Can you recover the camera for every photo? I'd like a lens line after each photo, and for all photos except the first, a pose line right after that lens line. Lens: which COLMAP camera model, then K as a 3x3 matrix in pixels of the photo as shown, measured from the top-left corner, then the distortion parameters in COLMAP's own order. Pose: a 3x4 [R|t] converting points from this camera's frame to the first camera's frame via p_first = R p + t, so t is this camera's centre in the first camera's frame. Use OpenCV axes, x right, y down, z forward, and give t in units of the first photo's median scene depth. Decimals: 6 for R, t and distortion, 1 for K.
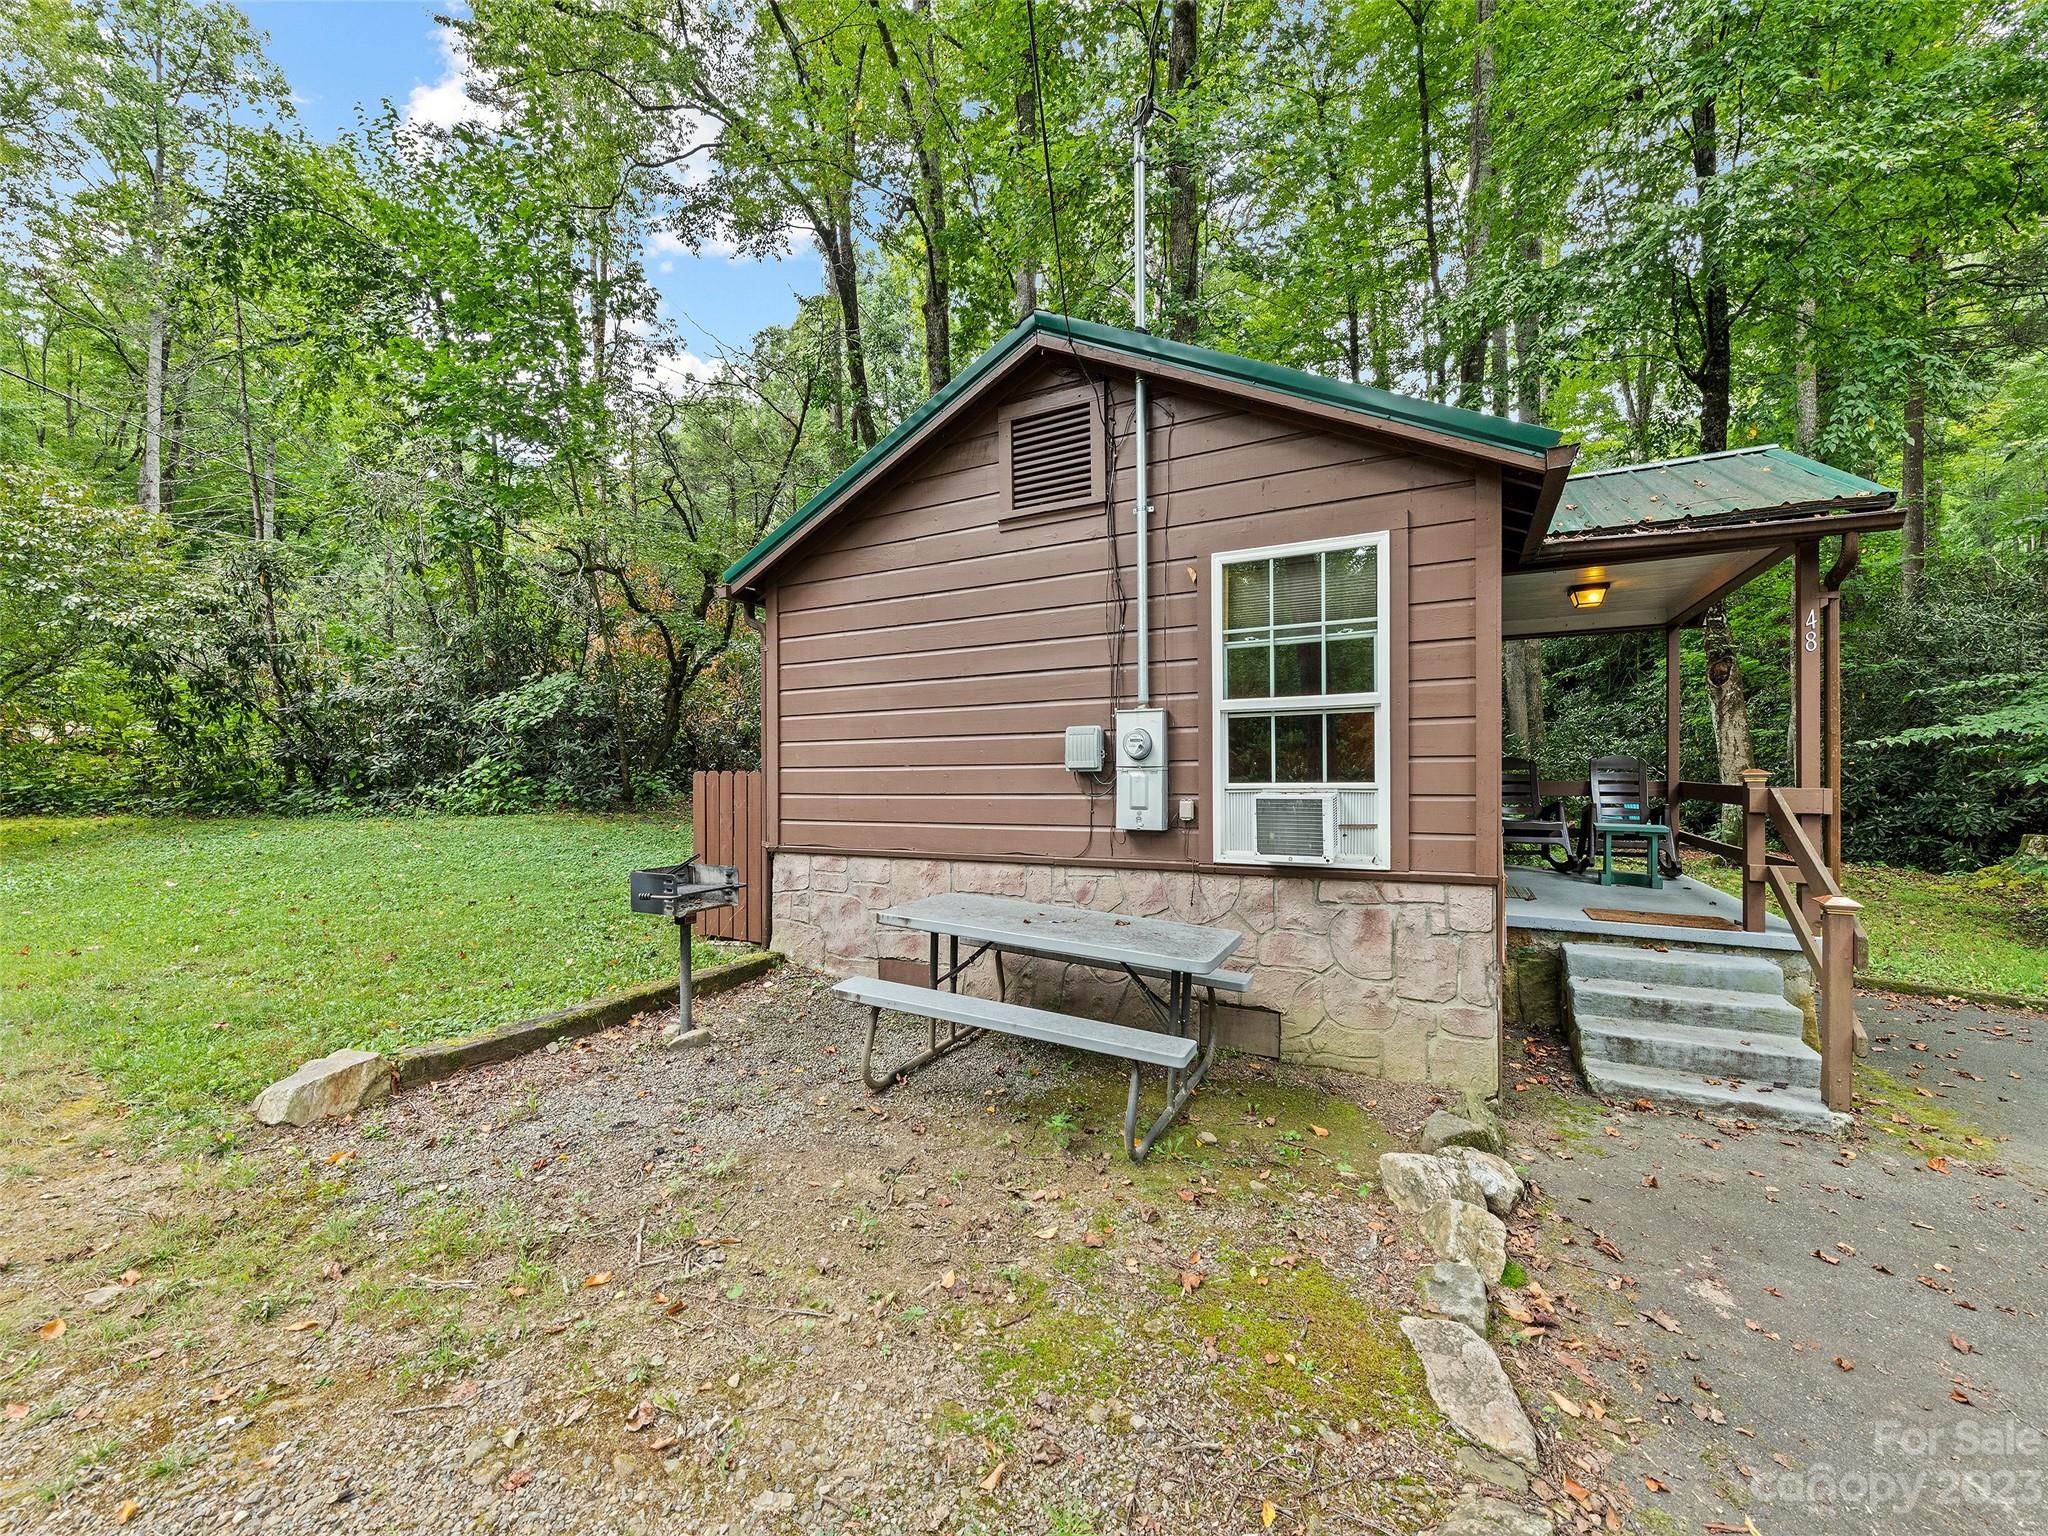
lens RADIAL K [[825.3, 0, 1025.0], [0, 825.3, 771.6], [0, 0, 1]] dist [0.004439, 0.000507]
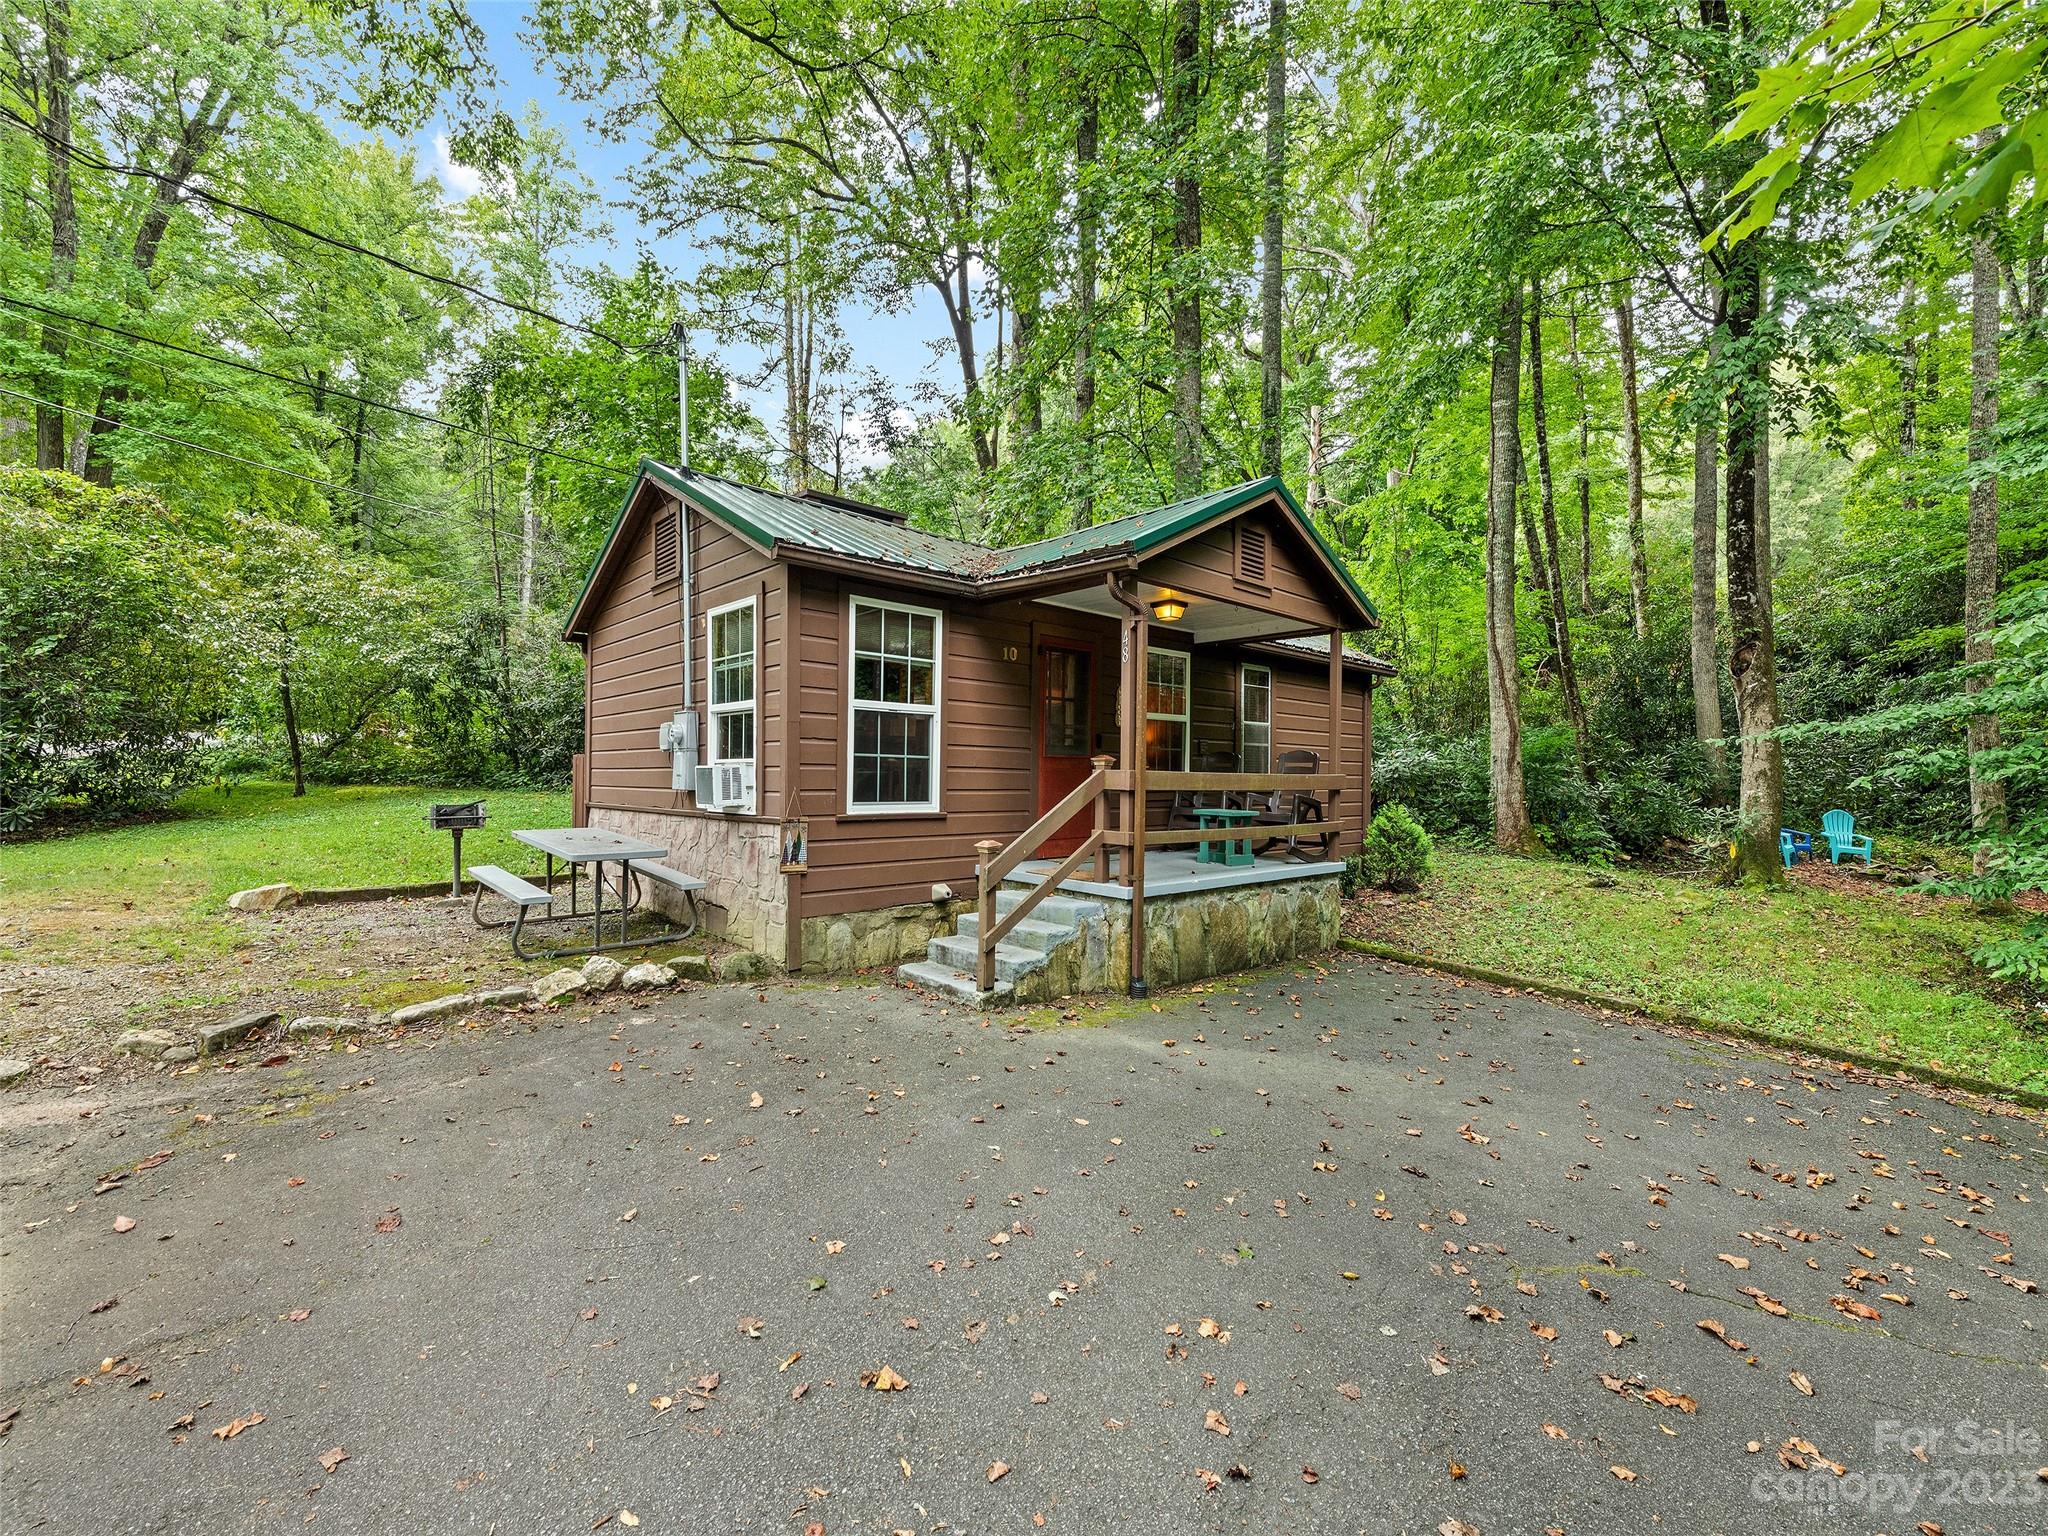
lens RADIAL K [[889.8, 0, 1030.8], [0, 889.8, 771.7], [0, 0, 1]] dist [0.007736, -0.000146]
pose [[0.936592, 0.015586, -0.350075, 1.242962], [-0.017978, 0.999832, -0.003582, 0.028790], [0.349961, 0.009648, 0.936715, -0.306438]]
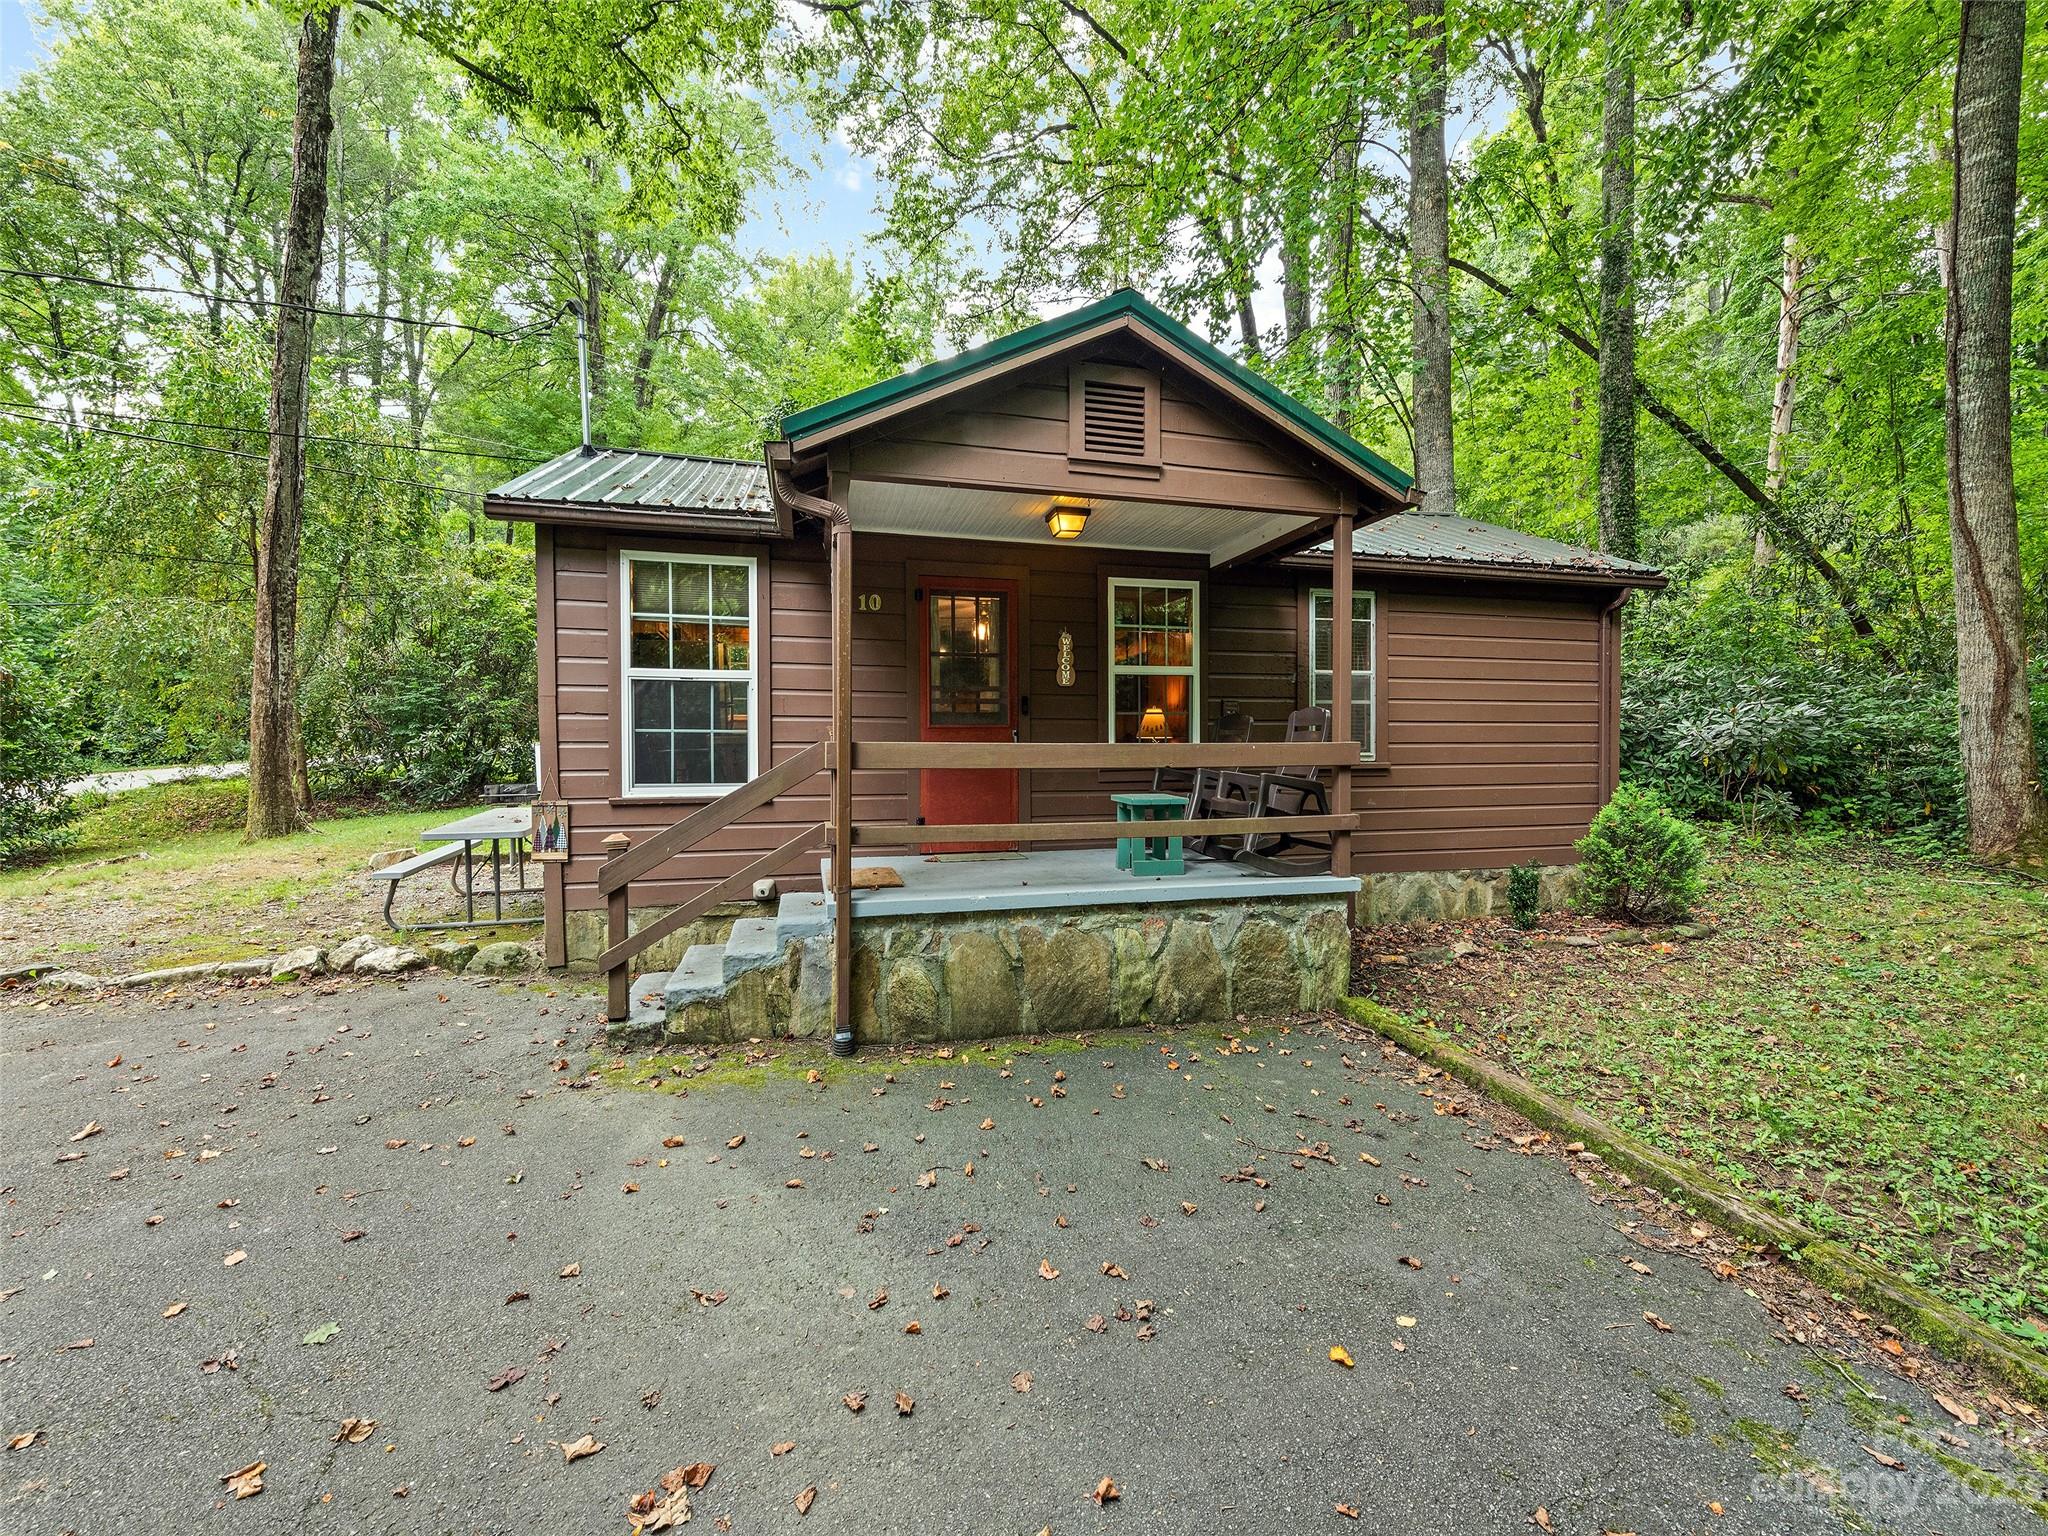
lens RADIAL K [[853.5, 0, 1022.3], [0, 853.5, 763.0], [0, 0, 1]] dist [0.007831, 0.000343]
pose [[0.657265, 0.013066, -0.753546, 1.813092], [-0.001643, 0.999872, 0.015903, 0.027469], [0.753657, -0.009214, 0.657203, 0.636762]]
